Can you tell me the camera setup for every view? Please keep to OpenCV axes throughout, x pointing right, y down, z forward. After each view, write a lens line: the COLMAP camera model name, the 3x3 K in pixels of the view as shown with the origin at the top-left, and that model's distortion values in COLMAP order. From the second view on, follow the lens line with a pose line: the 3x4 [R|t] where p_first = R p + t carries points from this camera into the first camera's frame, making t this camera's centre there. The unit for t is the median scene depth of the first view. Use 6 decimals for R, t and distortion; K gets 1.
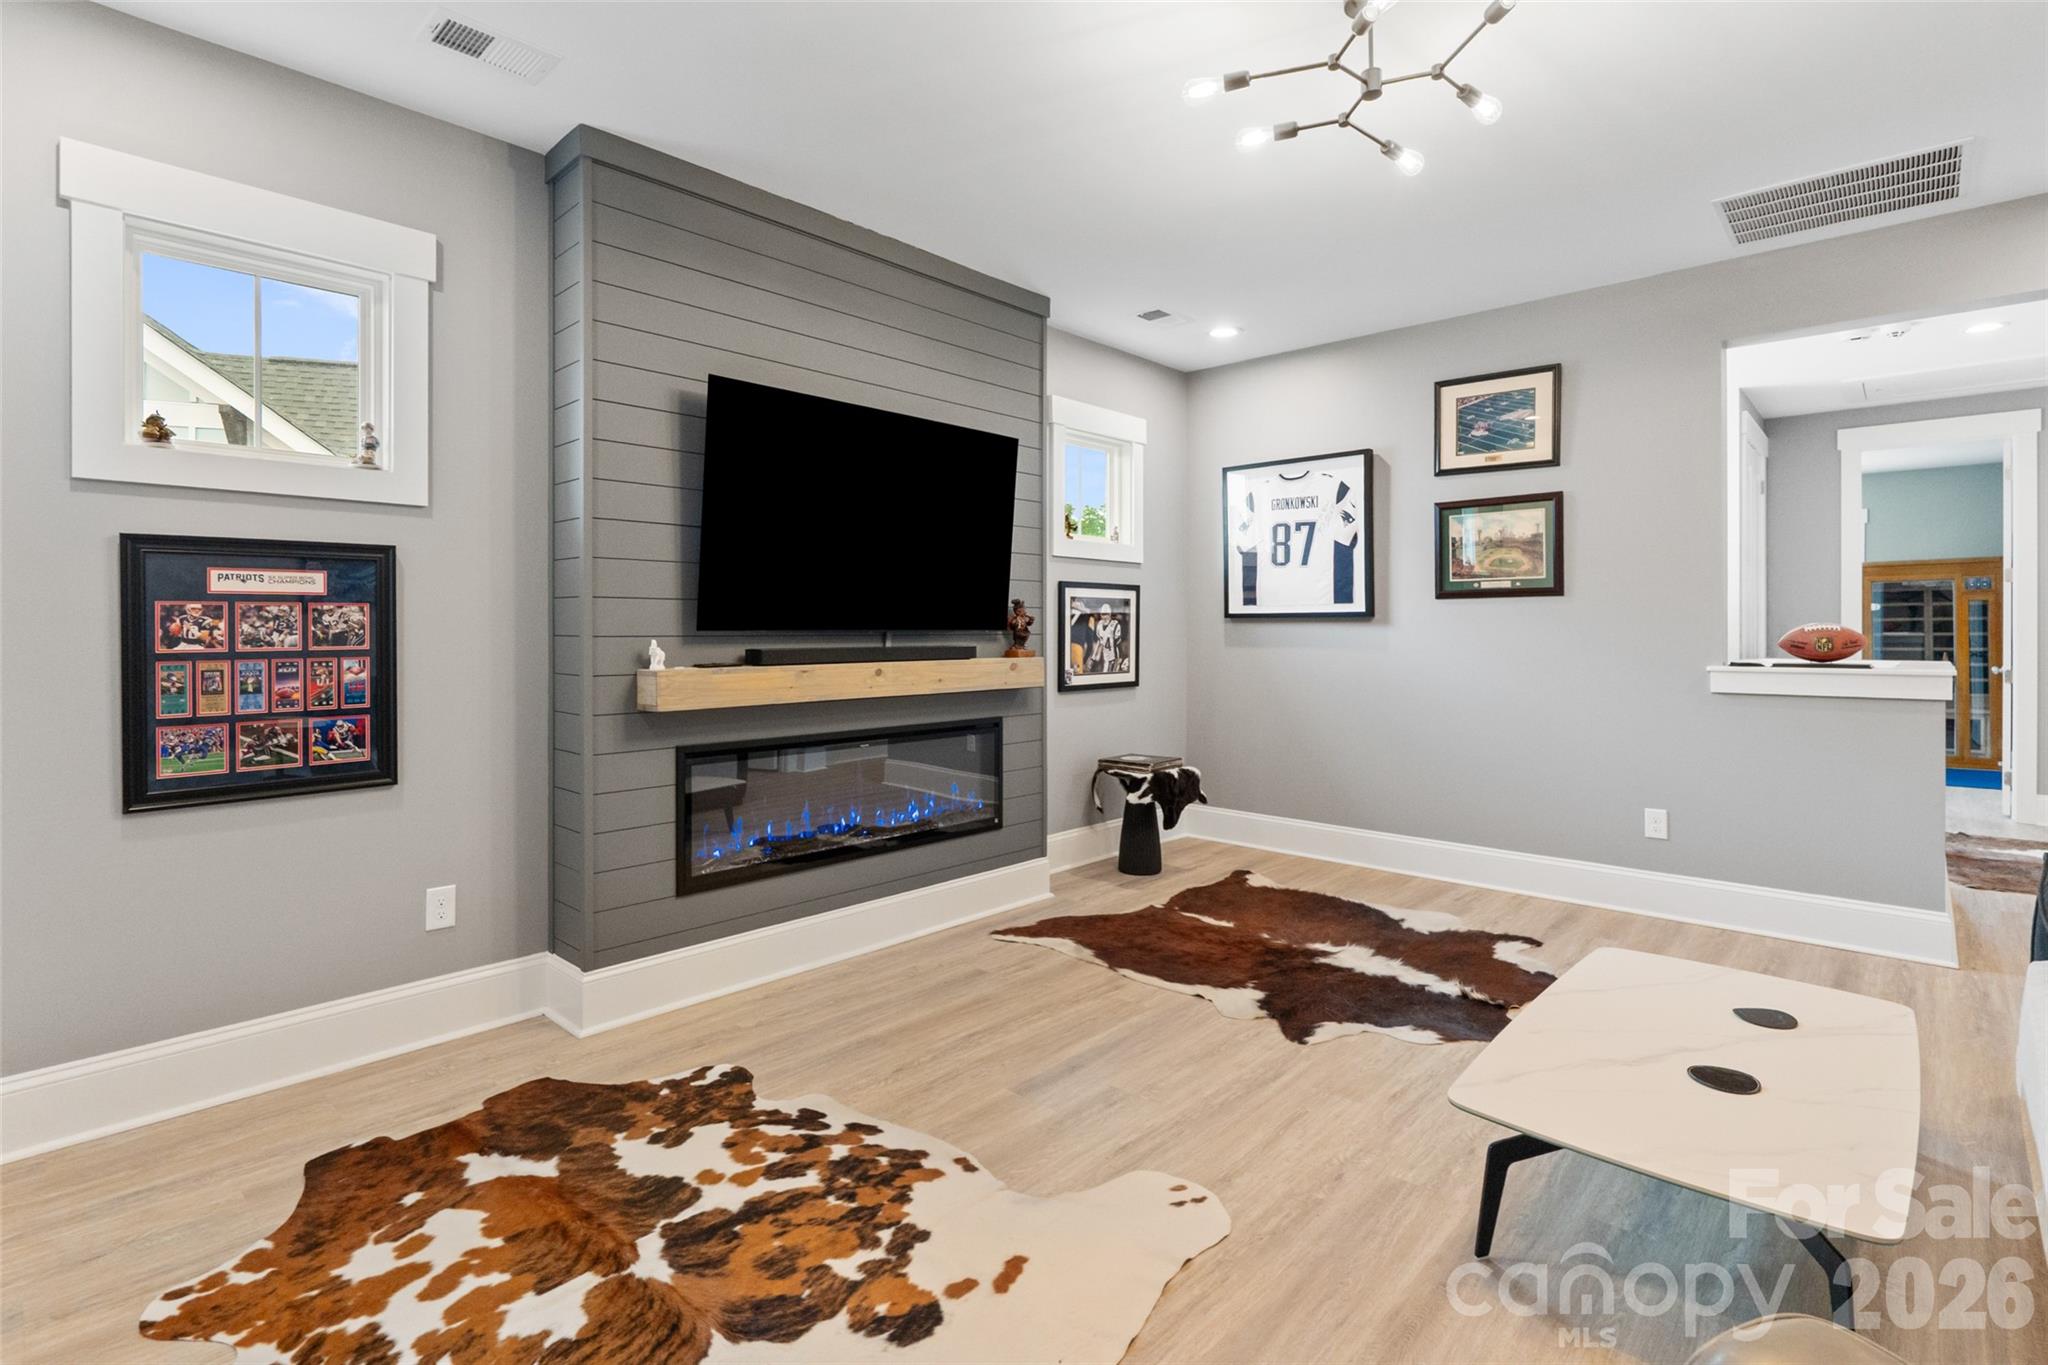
lens RADIAL K [[975.2, 0, 1025.1], [0, 975.2, 634.0], [0, 0, 1]] dist [-0.004643, -0.000095]
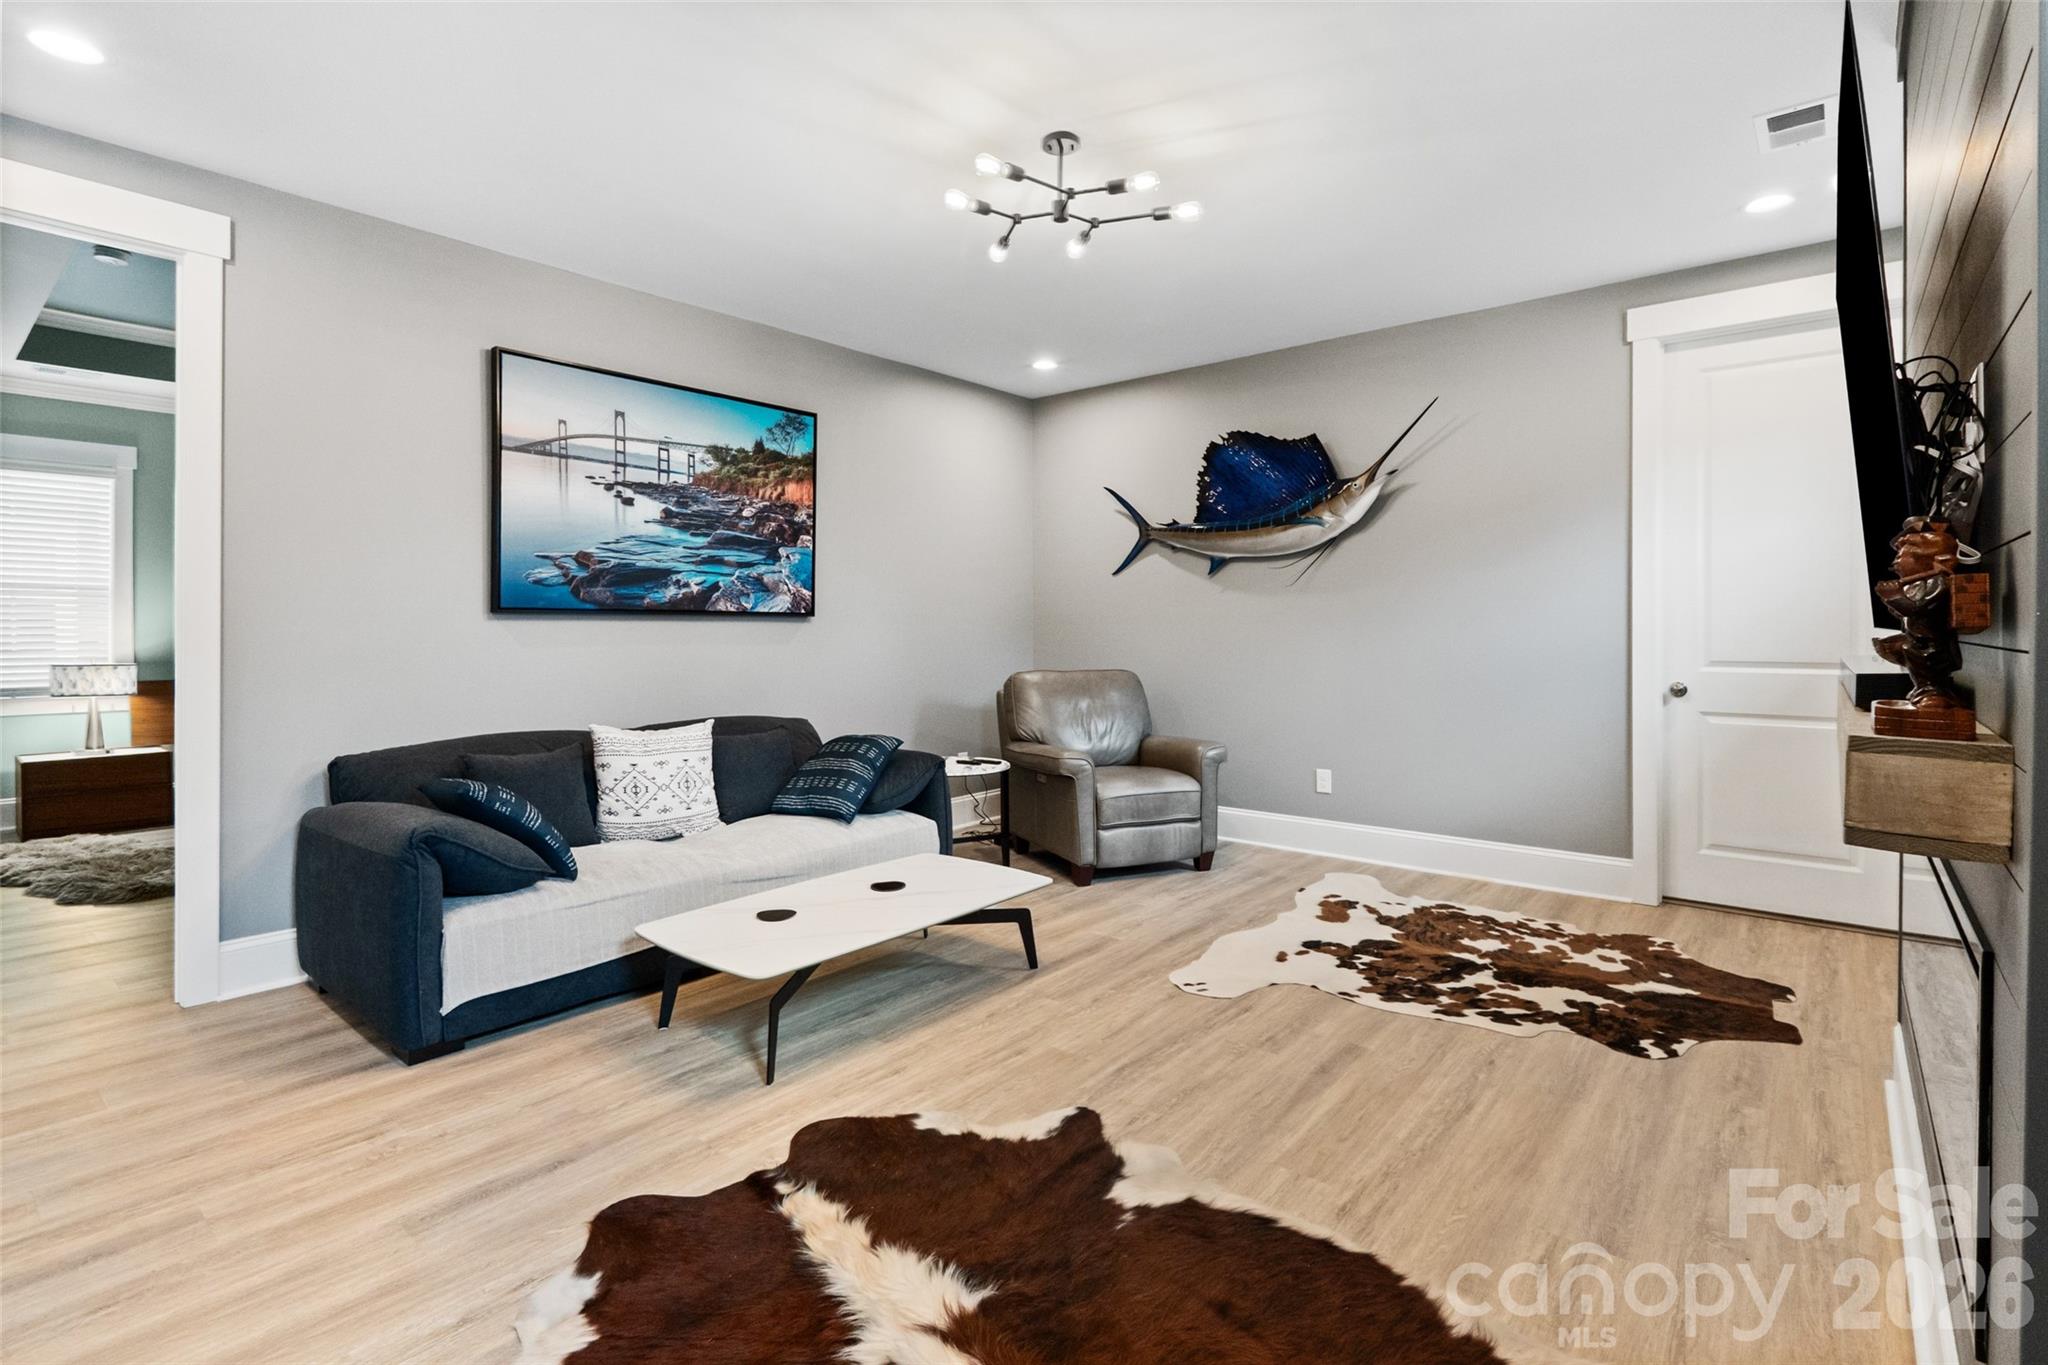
lens RADIAL K [[965.8, 0, 1035.9], [0, 965.8, 630.7], [0, 0, 1]] dist [-0.002663, -0.000453]
pose [[-0.998262, 0.002432, -0.058886, 0.332417], [0.001763, 0.999933, 0.011399, -0.010423], [0.058909, 0.011275, -0.998200, 1.635748]]
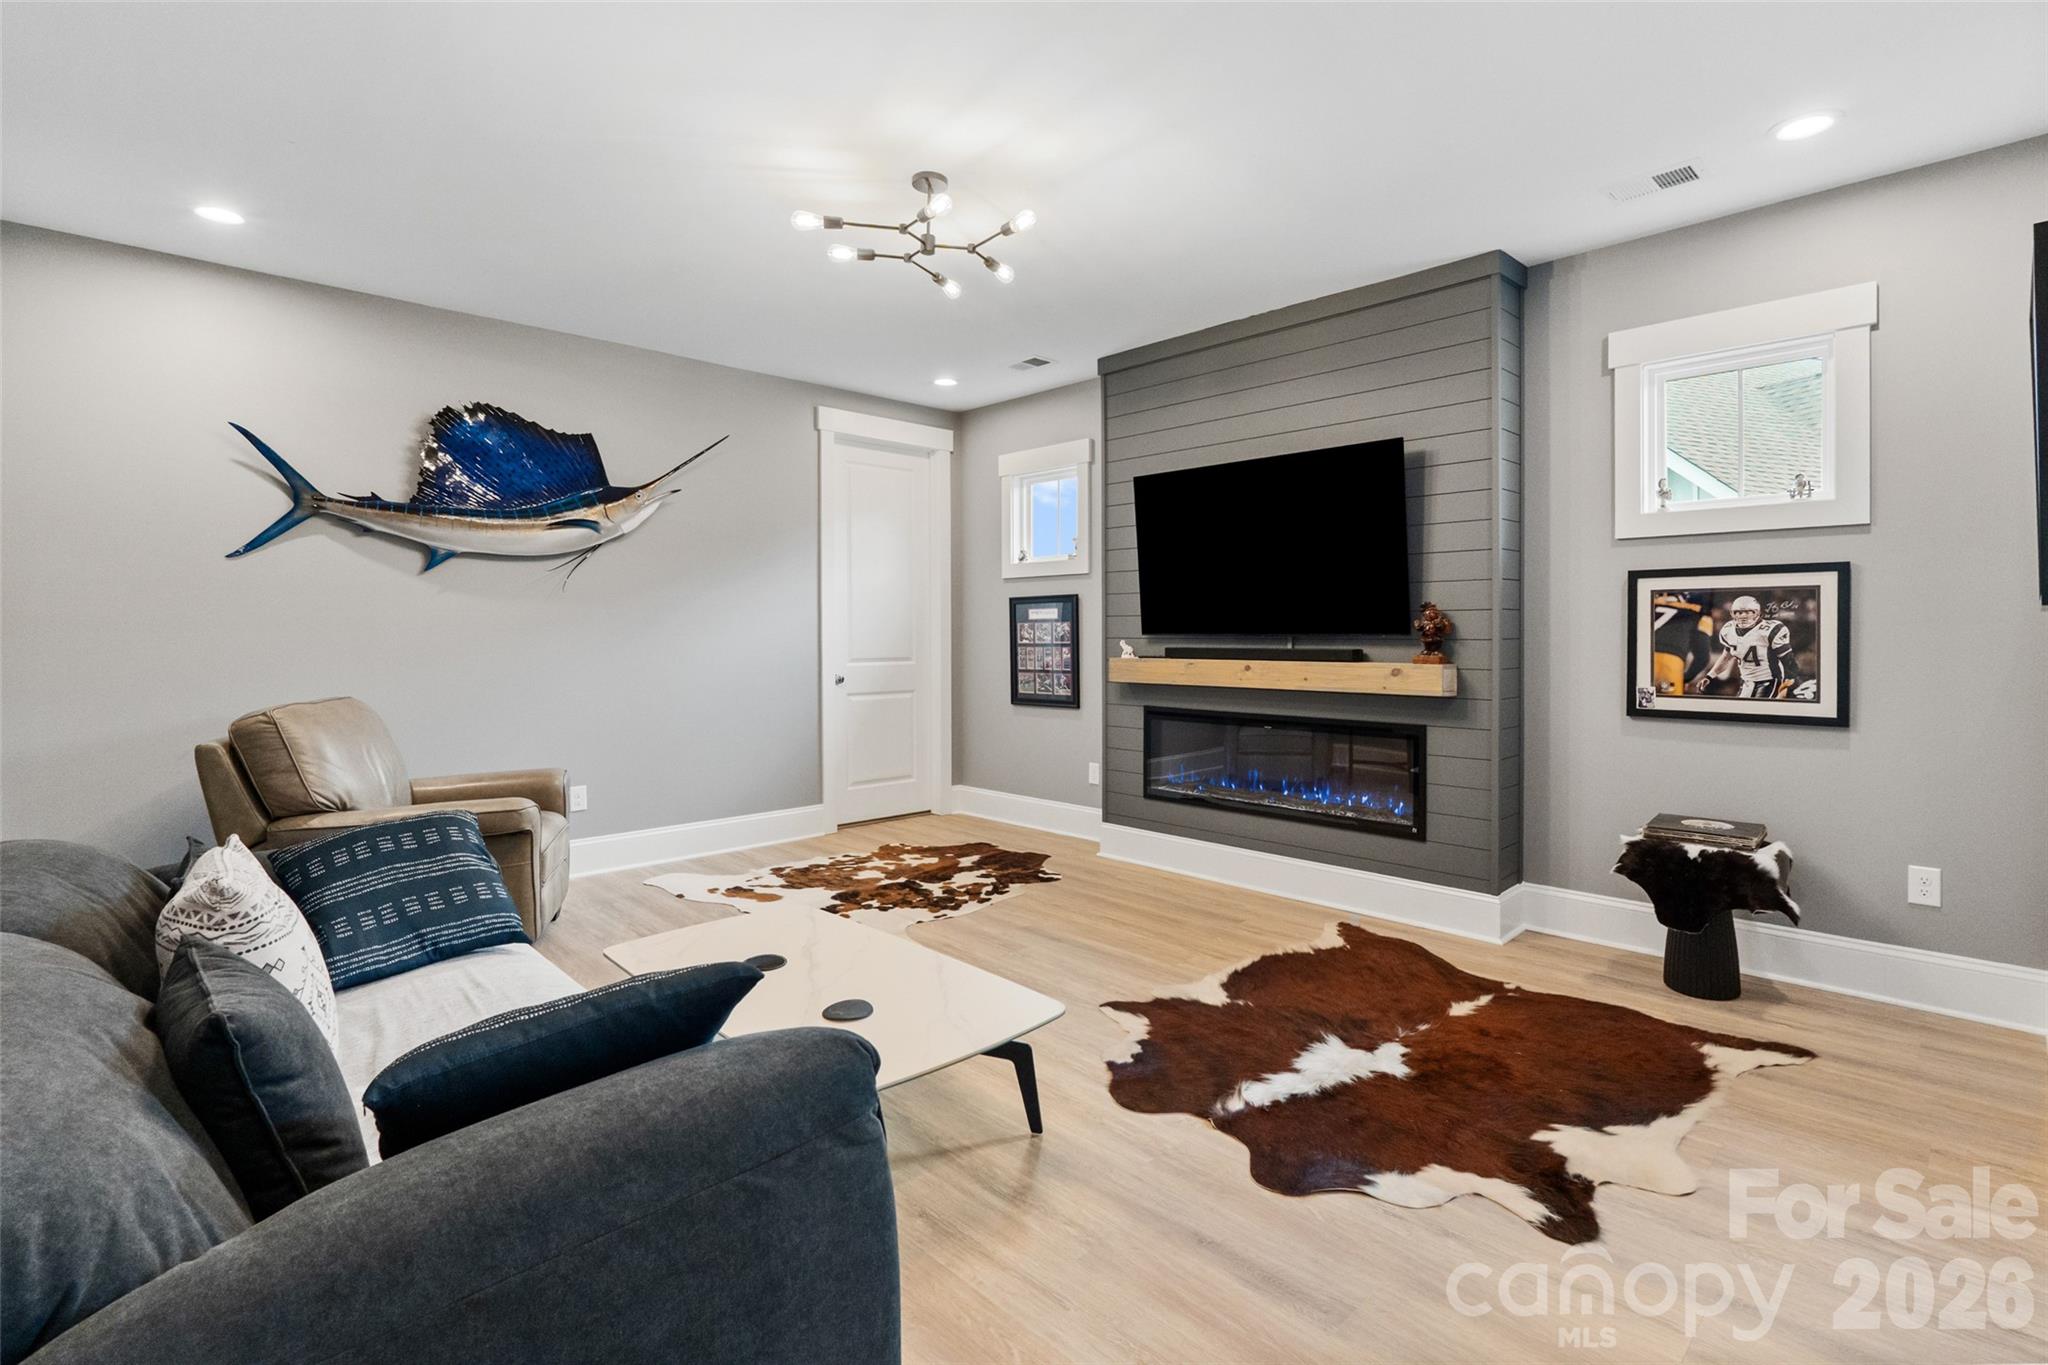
lens RADIAL K [[965.8, 0, 1035.9], [0, 965.8, 630.7], [0, 0, 1]] dist [-0.002663, -0.000453]
pose [[-0.044018, -0.003604, -0.999024, 1.233823], [-0.004578, 0.999984, -0.003406, -0.004036], [0.999020, 0.004424, -0.044034, 0.862089]]
